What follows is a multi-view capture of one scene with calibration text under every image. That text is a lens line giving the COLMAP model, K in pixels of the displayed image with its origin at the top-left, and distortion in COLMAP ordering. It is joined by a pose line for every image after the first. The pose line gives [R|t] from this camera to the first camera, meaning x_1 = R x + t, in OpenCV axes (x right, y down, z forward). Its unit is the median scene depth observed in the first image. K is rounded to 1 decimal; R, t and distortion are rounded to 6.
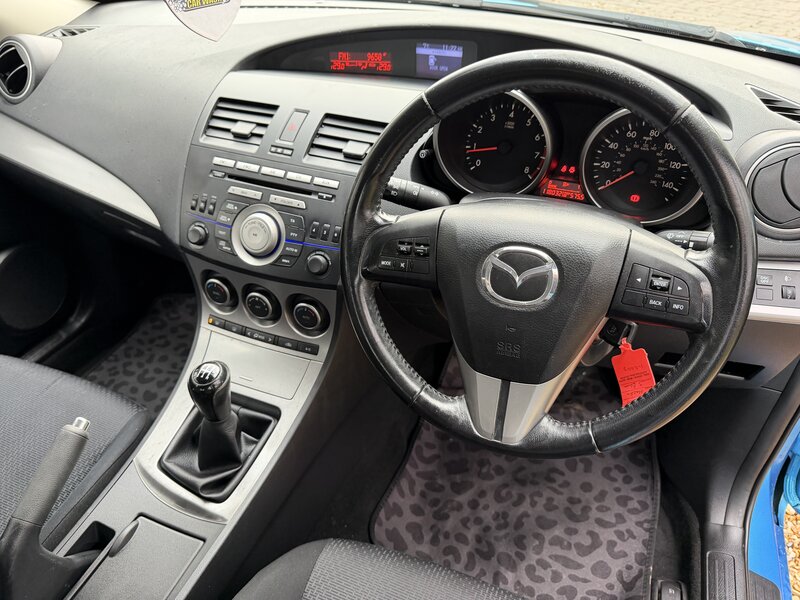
lens RADIAL K [[563.8, 0, 397.2], [0, 563.8, 304.1], [0, 0, 1]] dist [0.150159, -0.296765]
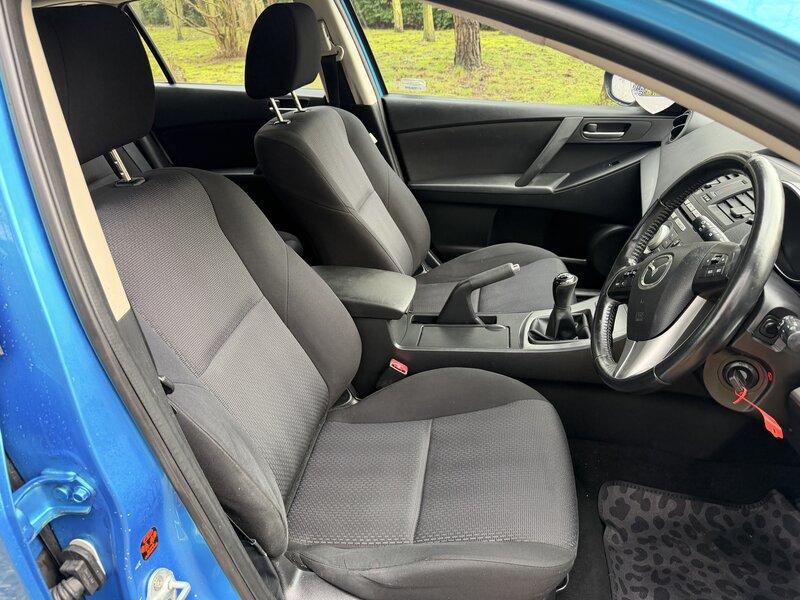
lens RADIAL K [[575.6, 0, 382.7], [0, 575.6, 297.8], [0, 0, 1]] dist [0.052077, -0.066241]
pose [[0.203696, 0.451500, -0.868709, 1.075490], [-0.561926, 0.780523, 0.273905, -0.005080], [0.801715, 0.432357, 0.412699, -0.192232]]
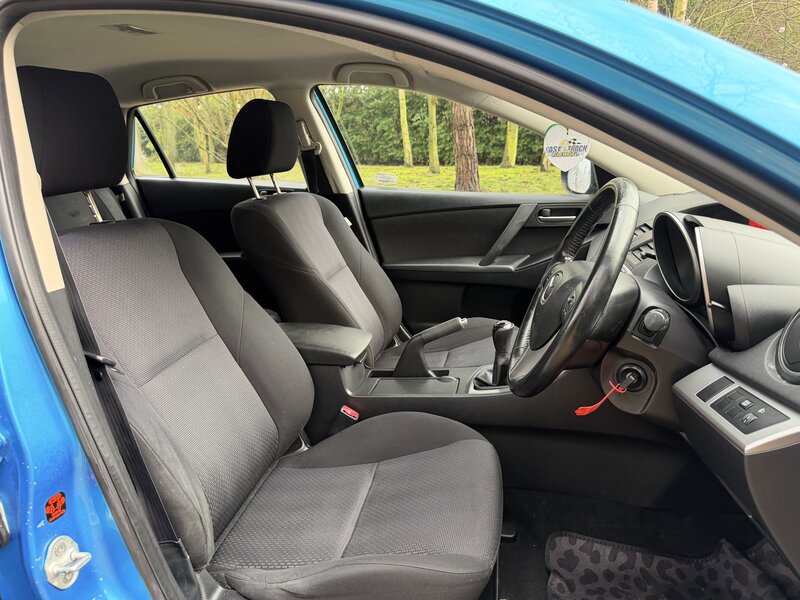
lens RADIAL K [[576.3, 0, 387.6], [0, 576.3, 300.8], [0, 0, 1]] dist [0.042754, -0.057608]
pose [[0.181557, 0.259472, -0.948531, 1.314398], [-0.566417, 0.816081, 0.114823, 0.048558], [0.803871, 0.516417, 0.295134, 0.043392]]
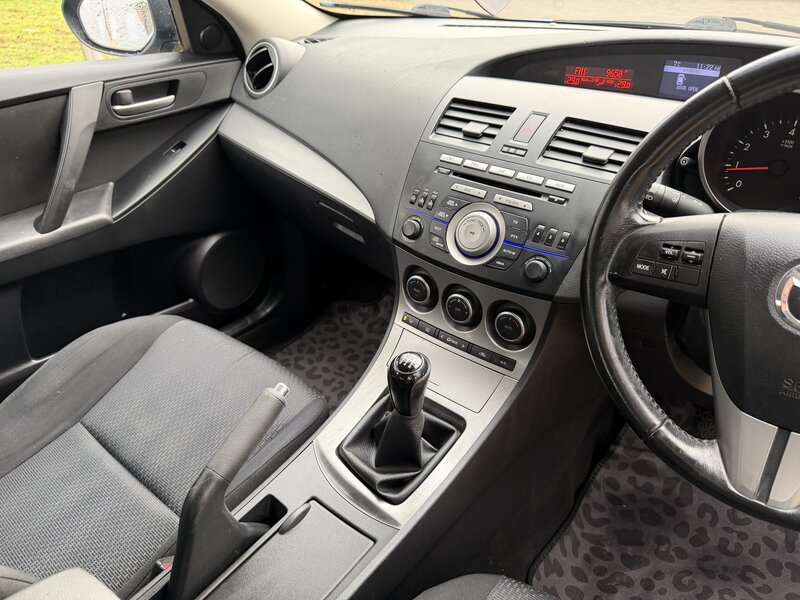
lens RADIAL K [[567.6, 0, 400.5], [0, 567.6, 304.1], [0, 0, 1]] dist [0.035869, -0.044064]
pose [[0.959810, 0.150954, -0.236597, -0.122528], [-0.170163, 0.983408, -0.062871, 0.076998], [0.223181, 0.100604, 0.969572, 0.061213]]
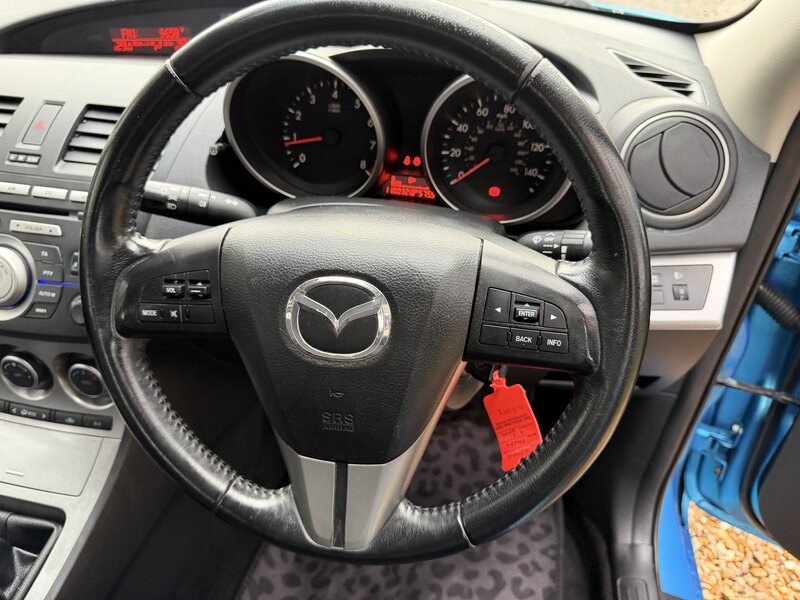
lens RADIAL K [[576.3, 0, 387.6], [0, 576.3, 300.8], [0, 0, 1]] dist [0.042754, -0.057608]
pose [[0.982398, -0.100241, 0.157624, 0.116384], [0.100767, 0.994899, 0.004673, -0.047269], [-0.157288, 0.011293, 0.987488, 0.210245]]
